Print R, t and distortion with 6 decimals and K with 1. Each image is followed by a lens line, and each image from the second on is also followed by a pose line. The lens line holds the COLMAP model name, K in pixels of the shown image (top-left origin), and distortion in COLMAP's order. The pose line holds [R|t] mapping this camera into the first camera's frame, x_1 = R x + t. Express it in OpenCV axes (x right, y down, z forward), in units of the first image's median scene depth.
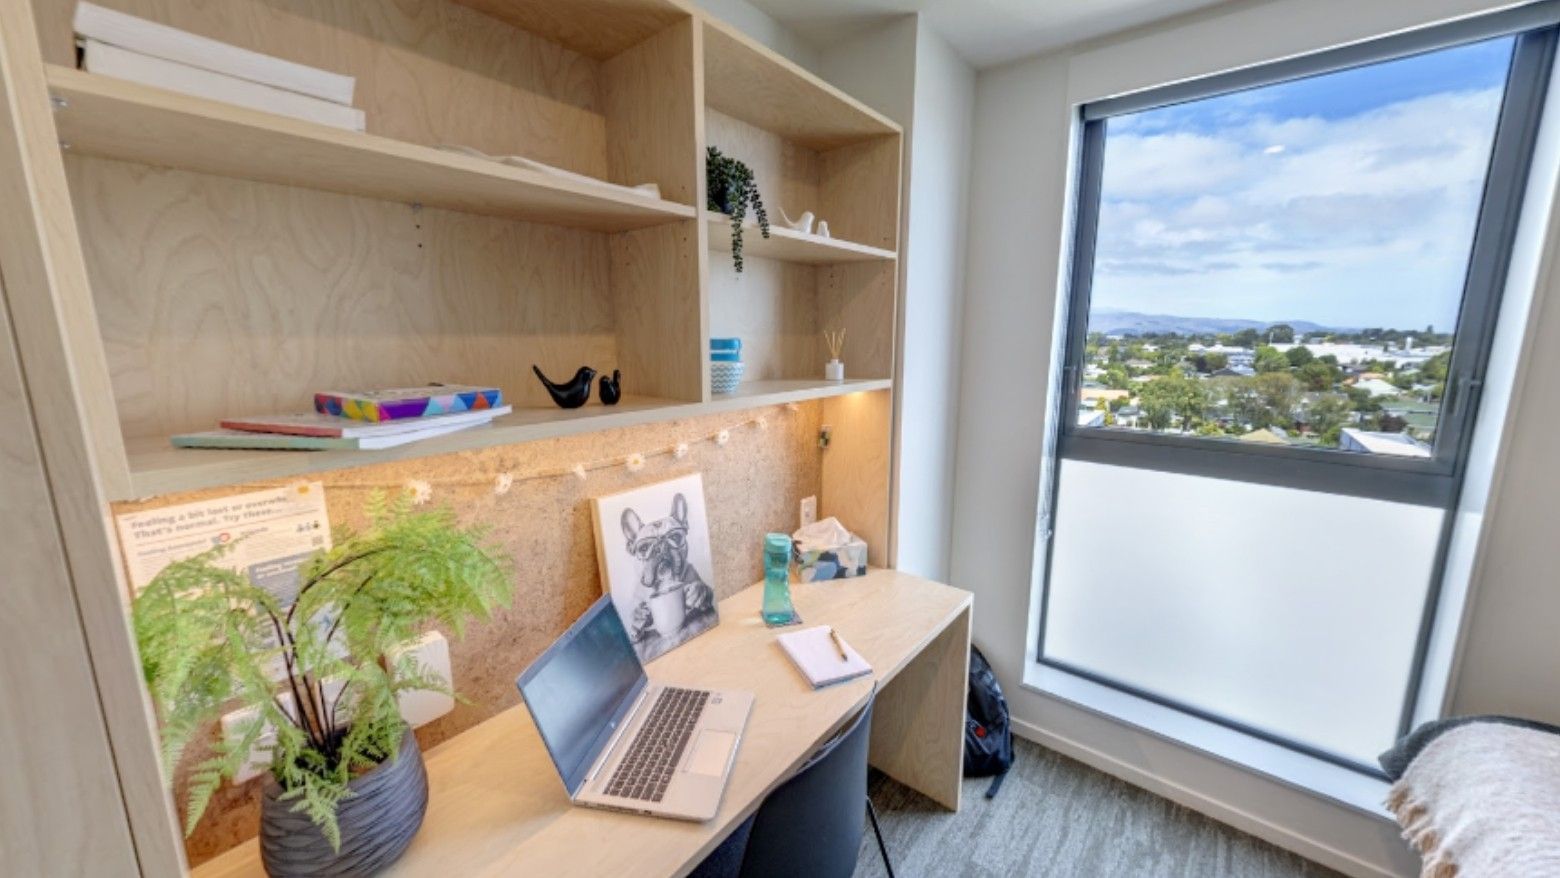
lens RADIAL K [[564.7, 0, 776.2], [0, 564.7, 433.8], [0, 0, 1]] dist [-0.000635, -0.000069]
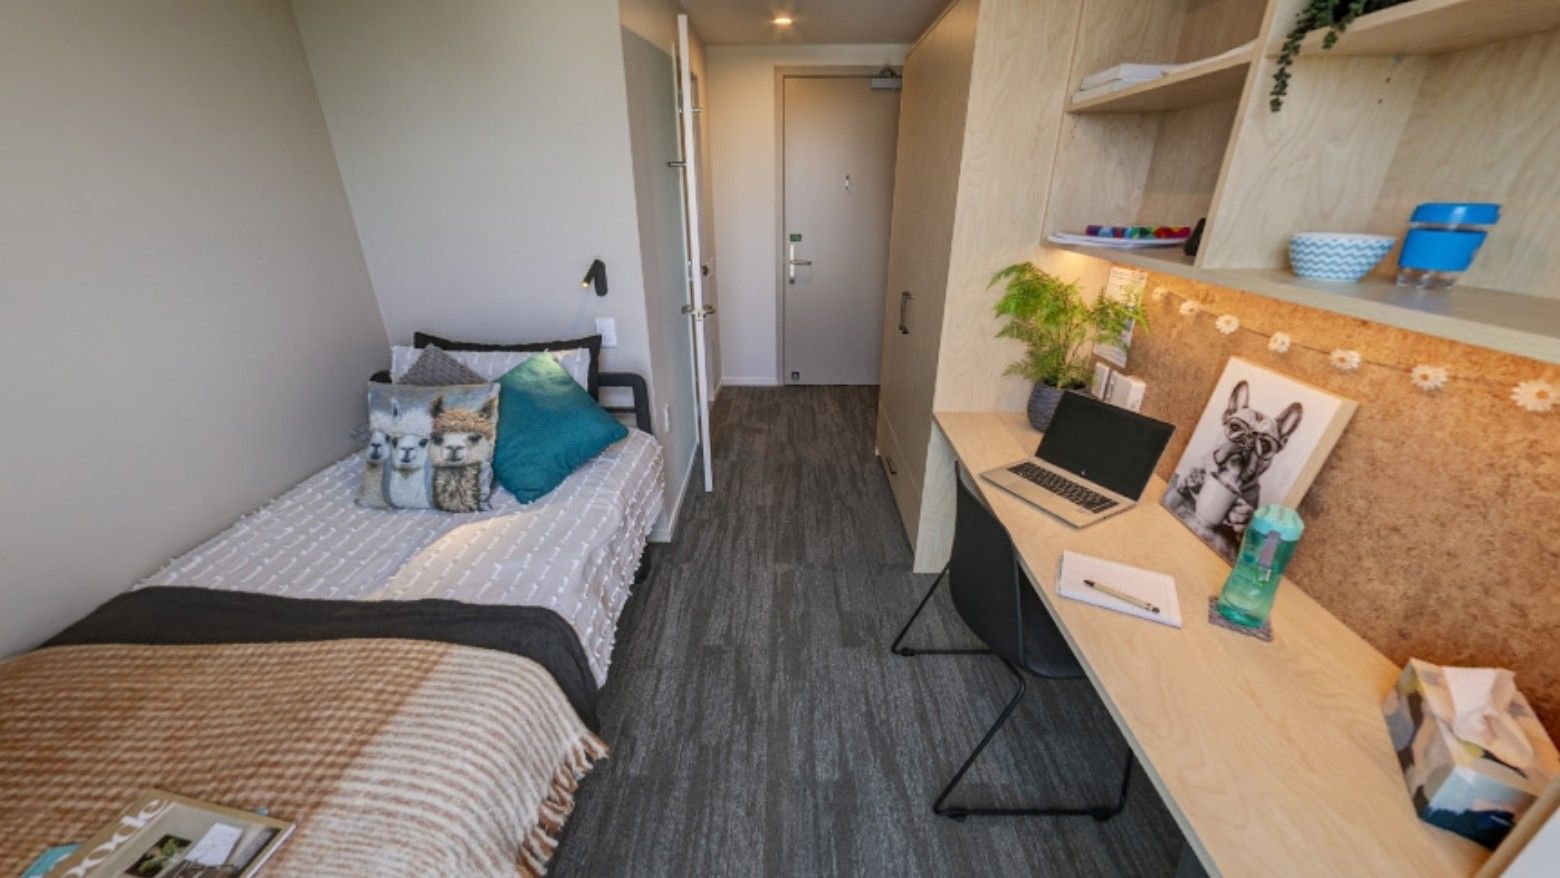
lens RADIAL K [[564.7, 0, 790.6], [0, 564.7, 437.5], [0, 0, 1]] dist [-0.000635, -0.000069]
pose [[-0.779662, 0.237750, -0.579312, 1.065873], [-0.130140, 0.843404, 0.521281, -0.219649], [0.612528, 0.481814, -0.626629, 1.302163]]
